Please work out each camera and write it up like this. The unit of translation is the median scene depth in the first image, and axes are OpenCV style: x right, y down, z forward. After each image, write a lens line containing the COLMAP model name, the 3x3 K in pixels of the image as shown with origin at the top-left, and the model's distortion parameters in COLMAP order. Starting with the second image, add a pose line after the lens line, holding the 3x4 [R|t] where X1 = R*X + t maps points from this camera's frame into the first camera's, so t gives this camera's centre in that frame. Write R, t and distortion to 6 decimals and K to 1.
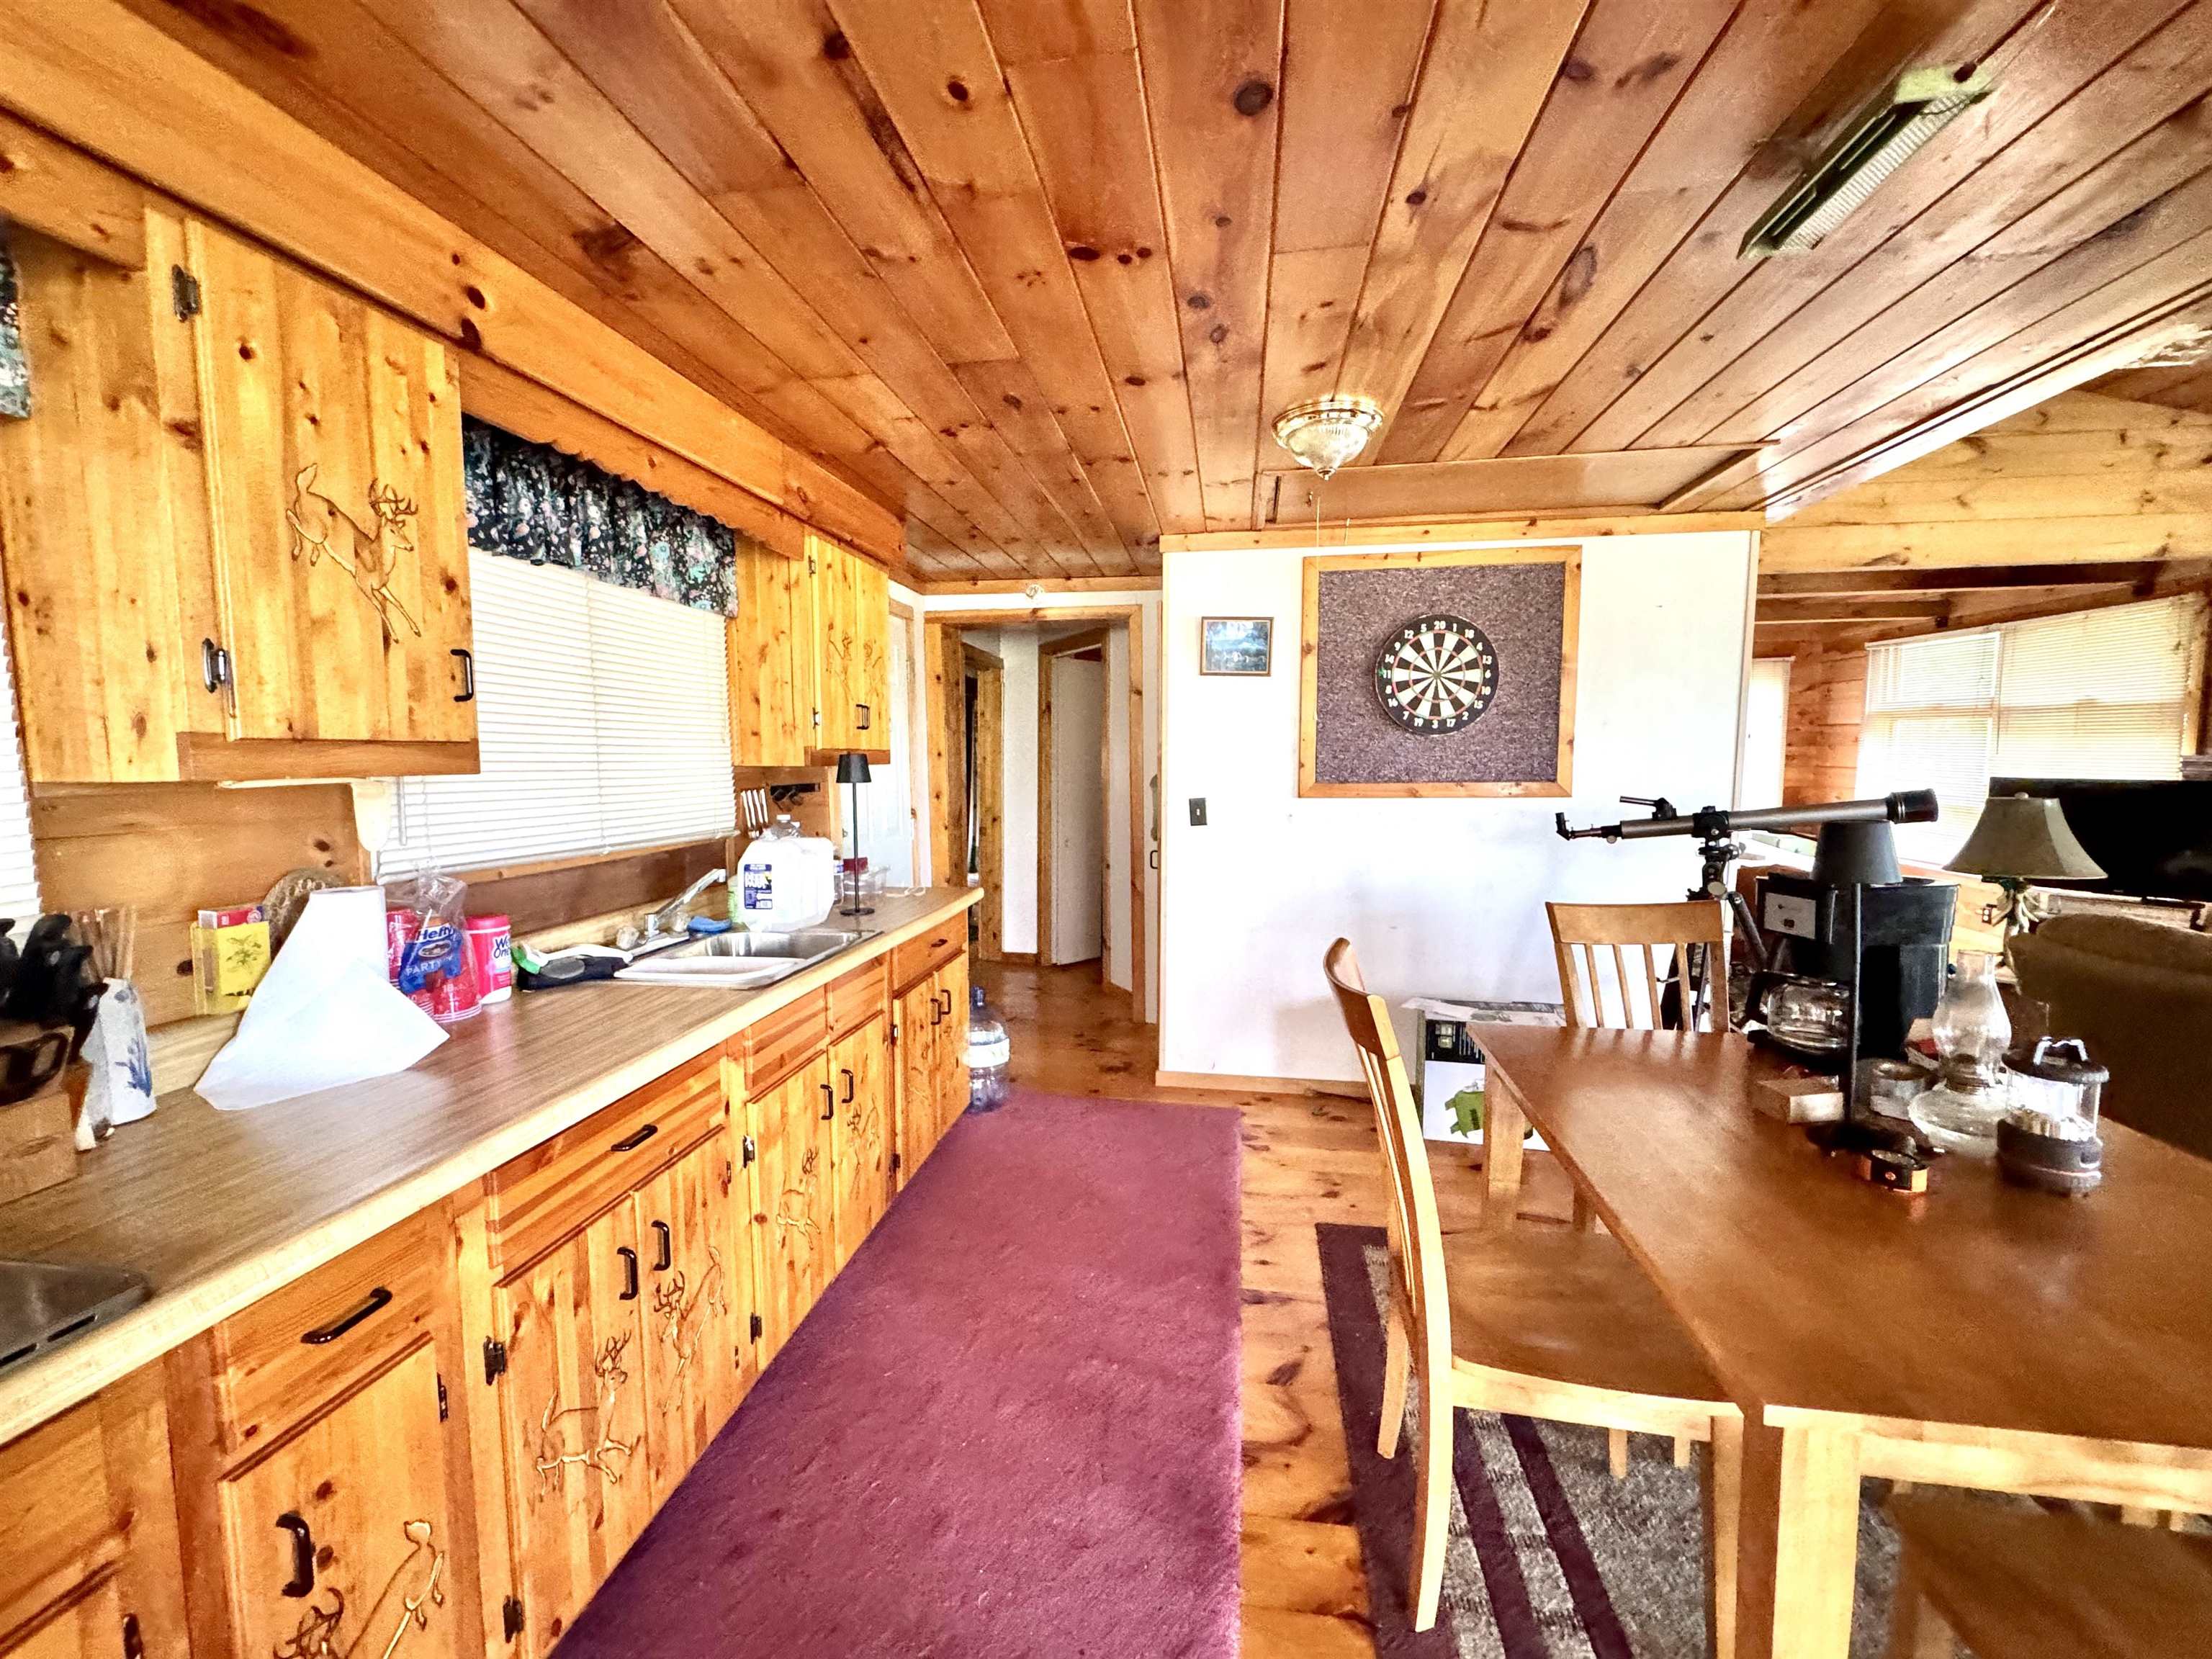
lens RADIAL K [[882.8, 0, 1104.0], [0, 882.8, 829.5], [0, 0, 1]] dist [-0.002771, 0.000366]
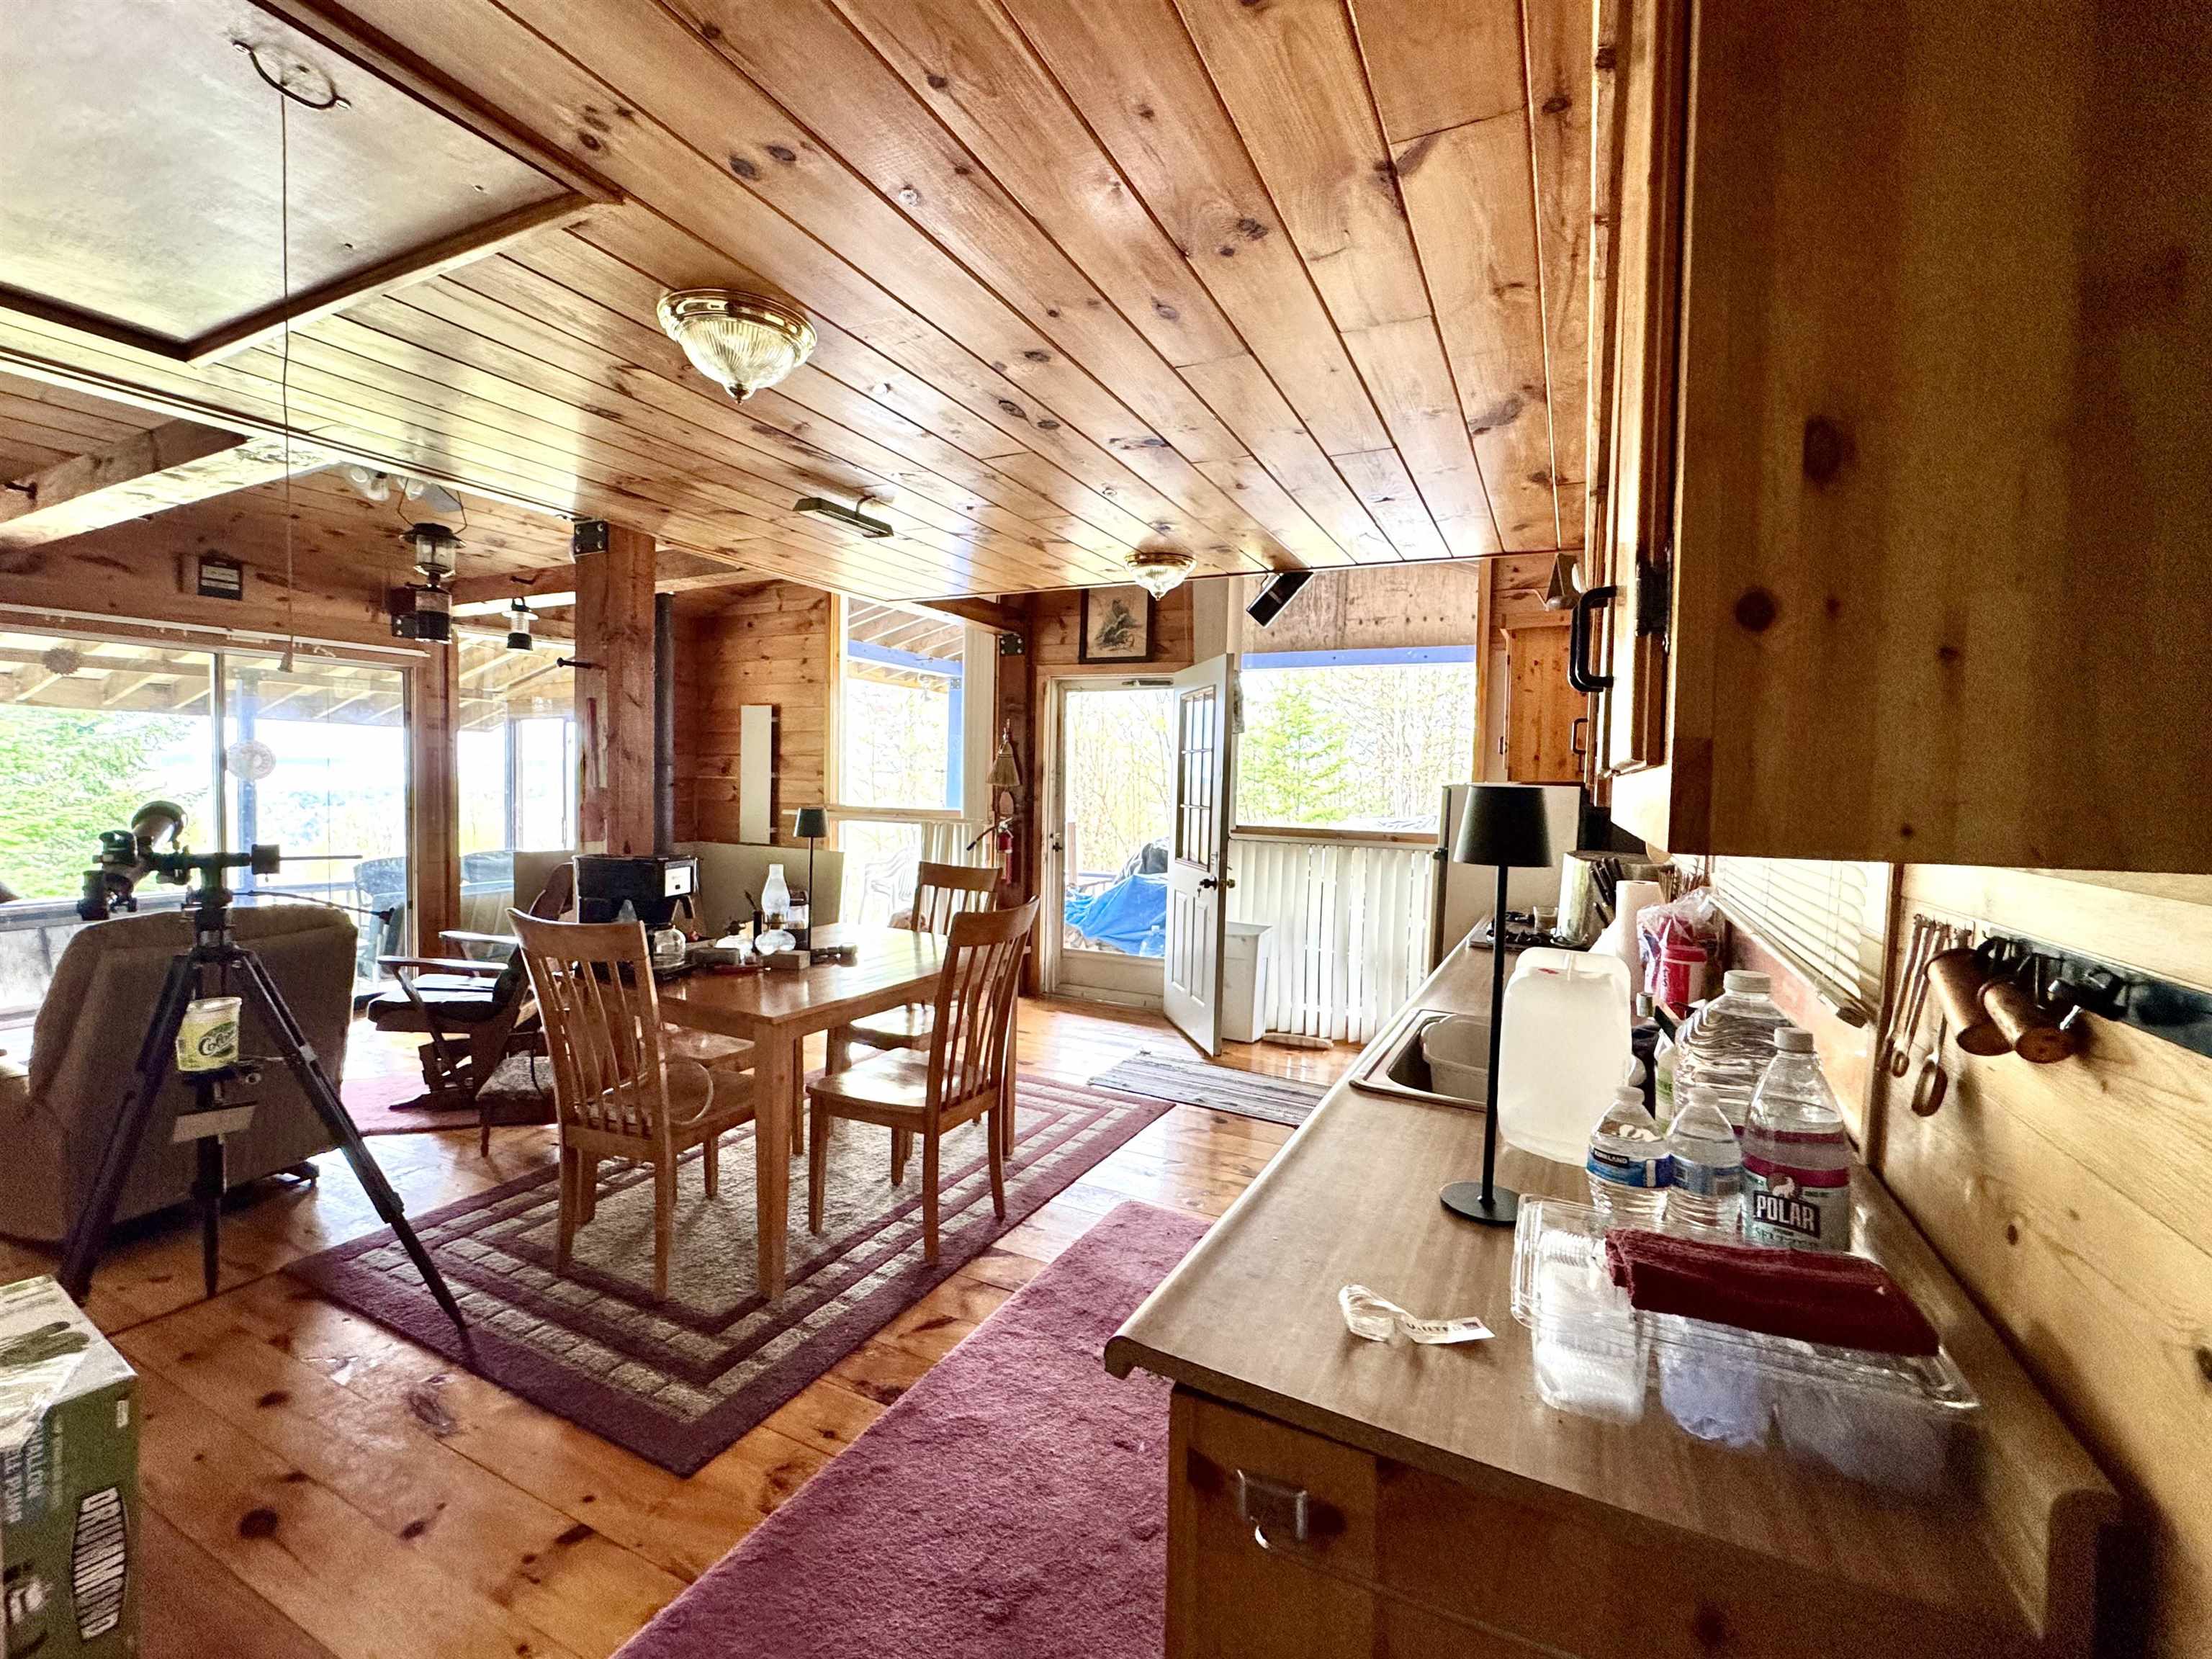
lens RADIAL K [[956.4, 0, 1108.0], [0, 956.4, 831.3], [0, 0, 1]] dist [-0.000669, -0.000633]
pose [[-0.952880, -0.033234, 0.301521, -0.233794], [0.006503, 0.991514, 0.129835, -0.113163], [-0.303278, 0.125678, -0.944578, 1.353598]]
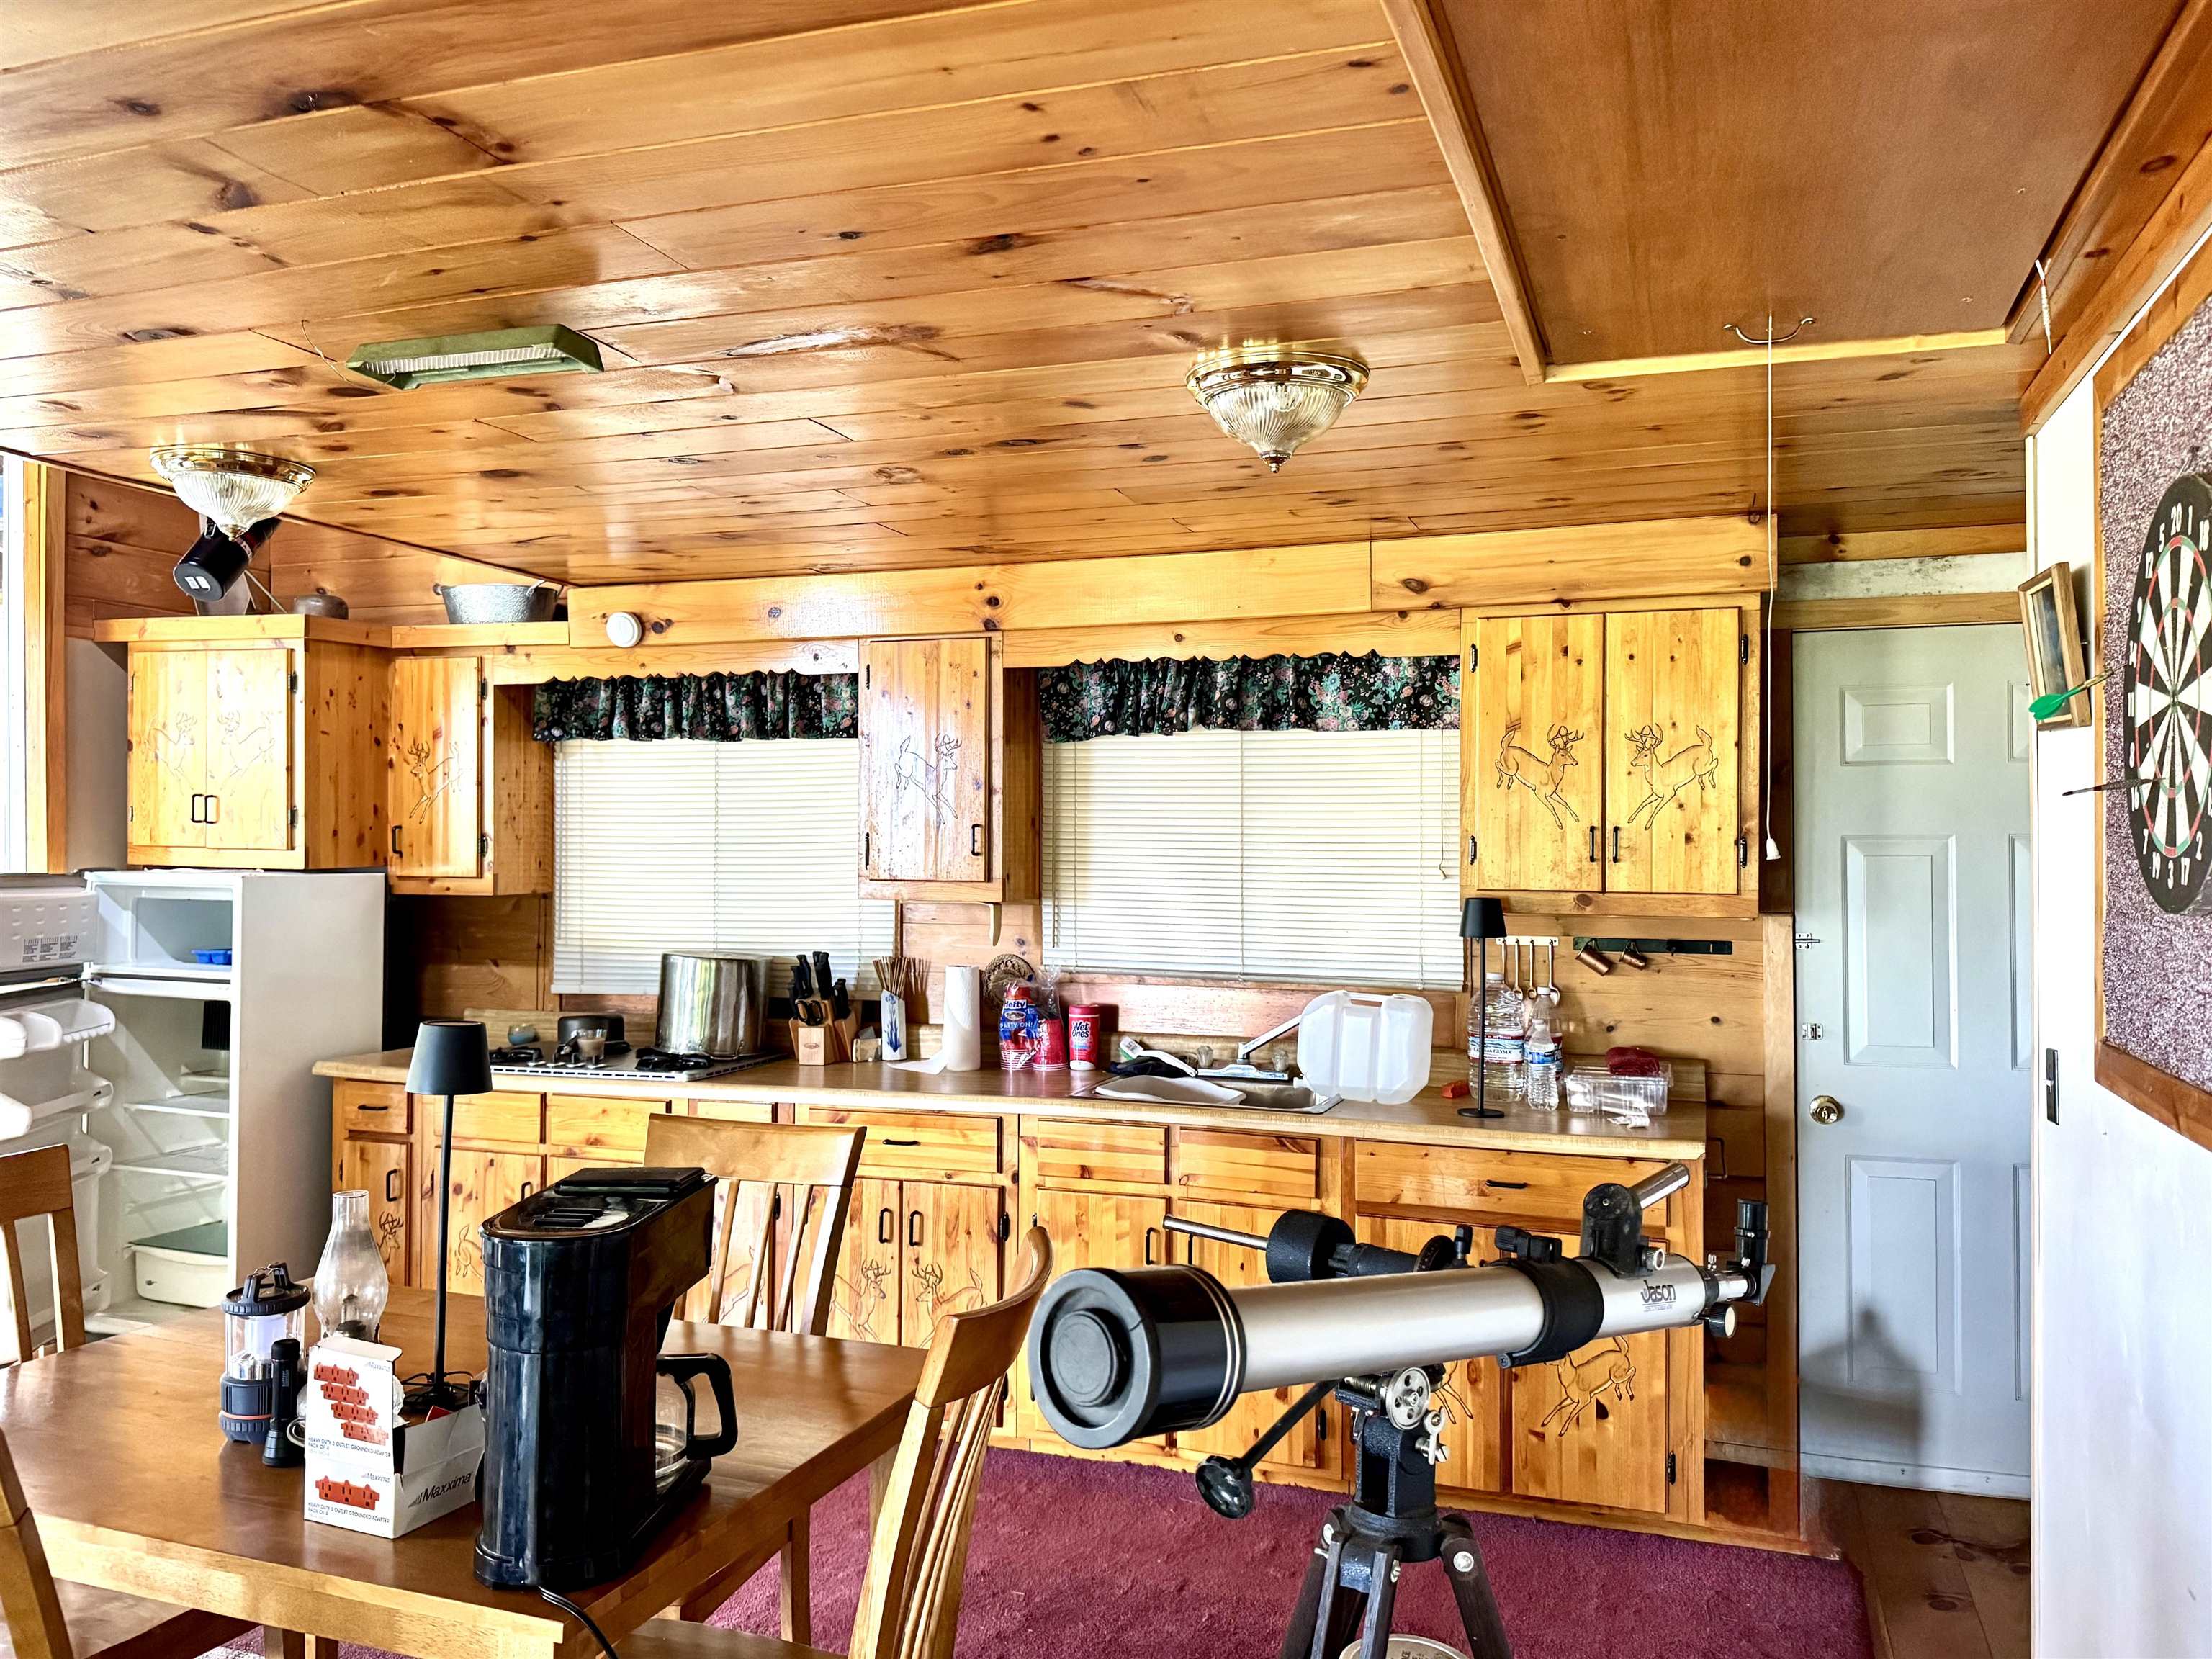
lens RADIAL K [[1654.3, 0, 1097.9], [0, 1654.3, 823.0], [0, 0, 1]] dist [0.061767, -0.013548]
pose [[-0.186726, -0.002153, -0.982410, 1.076536], [-0.085880, 0.996205, 0.014140, -0.131896], [0.978651, 0.087010, -0.186202, 0.878155]]
